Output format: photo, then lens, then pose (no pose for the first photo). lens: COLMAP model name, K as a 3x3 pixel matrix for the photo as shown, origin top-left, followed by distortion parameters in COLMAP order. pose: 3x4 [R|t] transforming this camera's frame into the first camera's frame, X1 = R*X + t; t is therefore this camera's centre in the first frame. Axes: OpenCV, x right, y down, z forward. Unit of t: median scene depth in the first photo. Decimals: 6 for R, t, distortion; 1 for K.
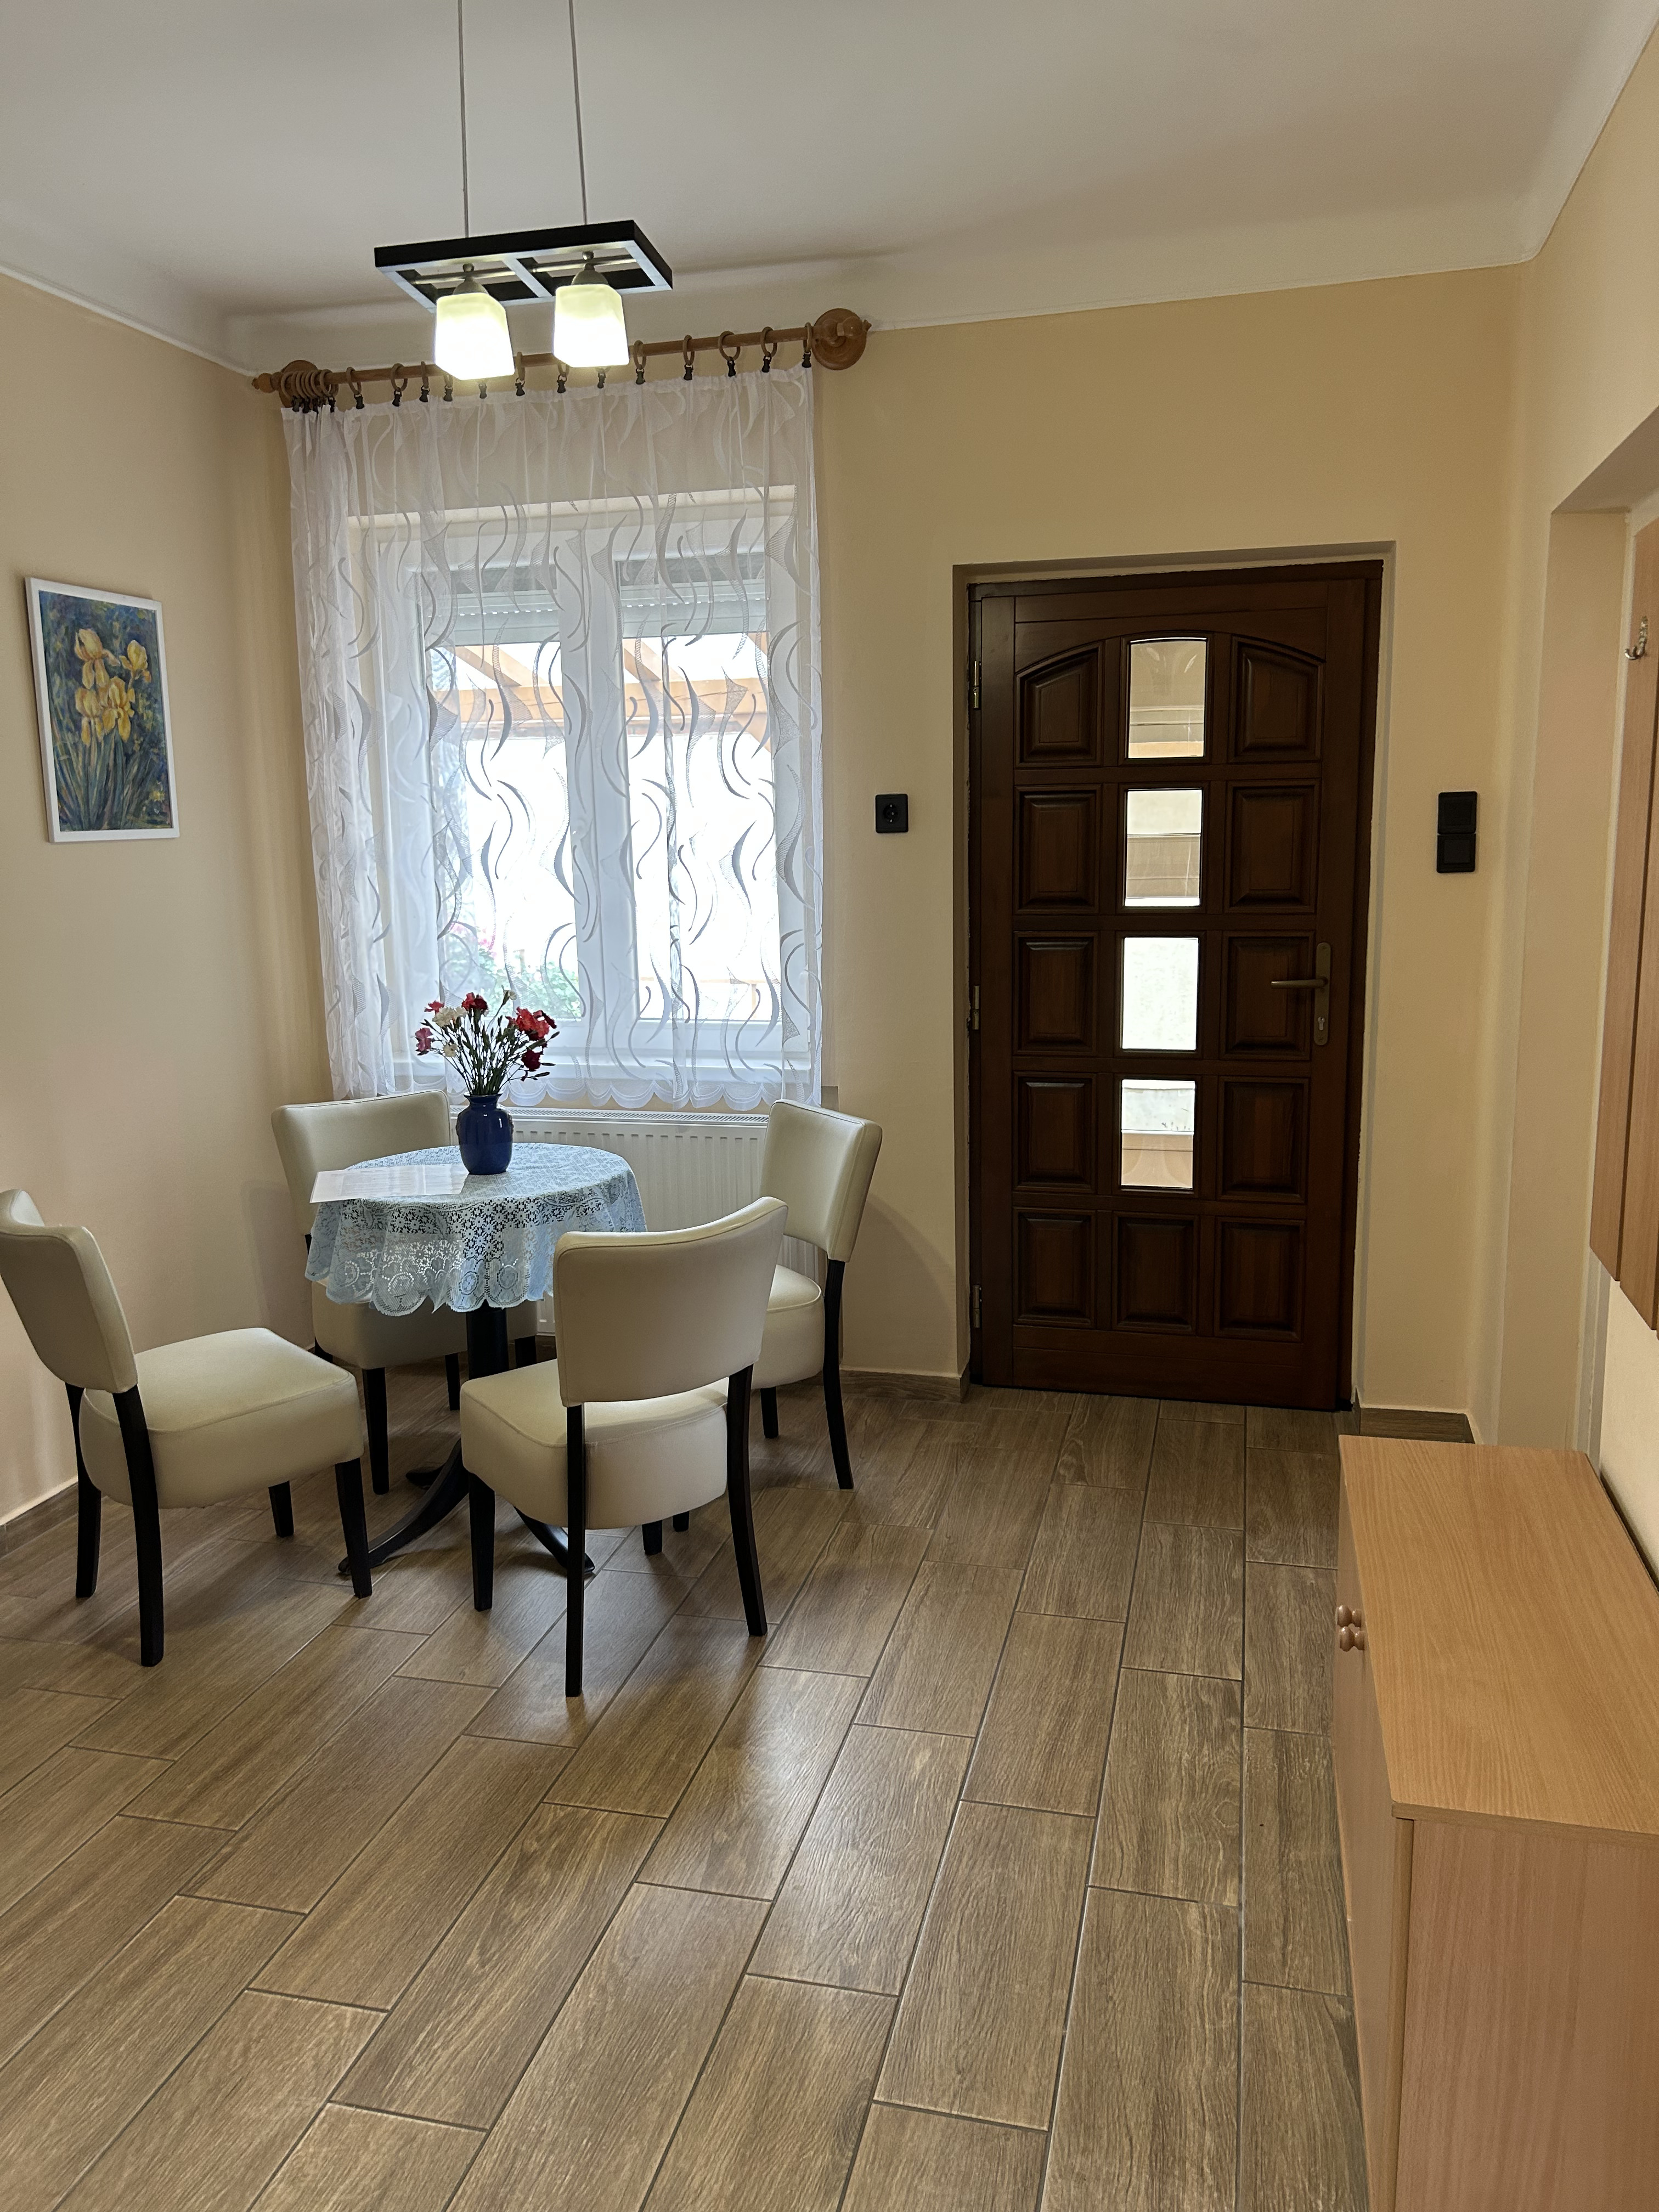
lens RADIAL K [[1658.5, 0, 819.2], [0, 1658.5, 1109.9], [0, 0, 1]] dist [0.049974, -0.054895]
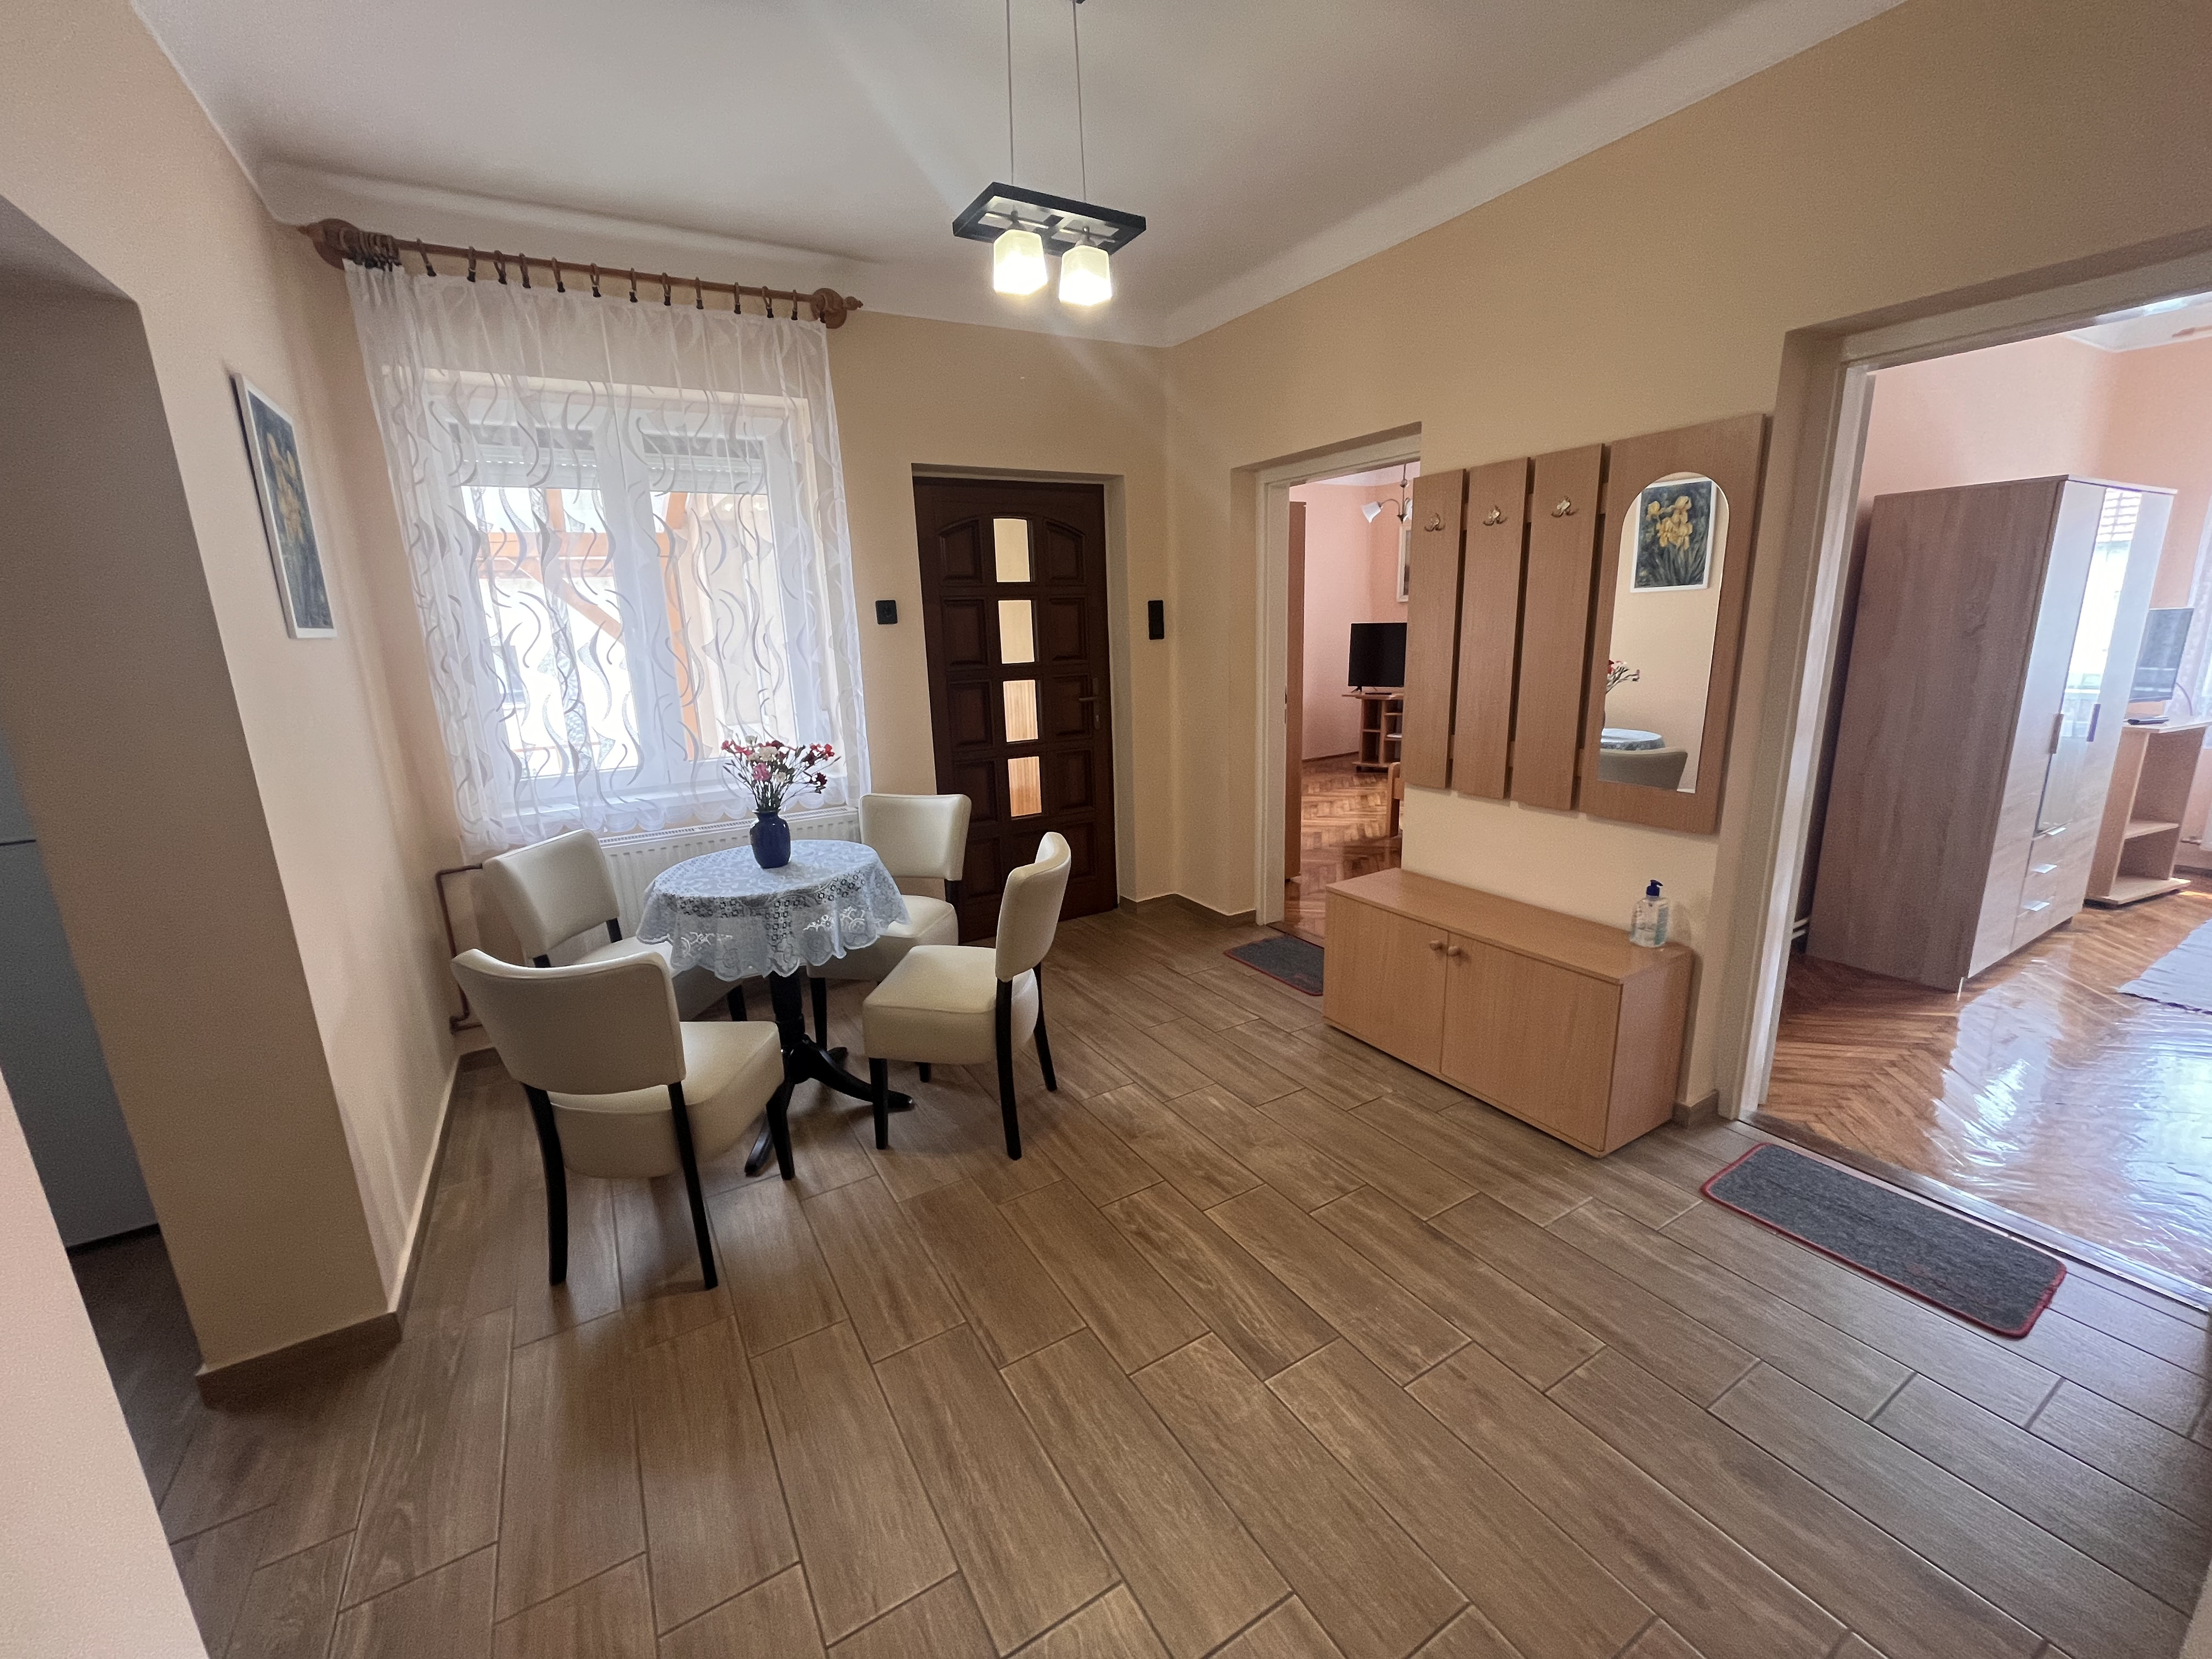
lens RADIAL K [[888.2, 0, 1092.3], [0, 888.2, 832.6], [0, 0, 1]] dist [-0.003637, -0.000112]
pose [[0.712541, -0.170905, 0.680497, -0.470726], [0.148019, 0.984667, 0.092307, -0.017045], [-0.685839, 0.034954, 0.726913, 0.247610]]
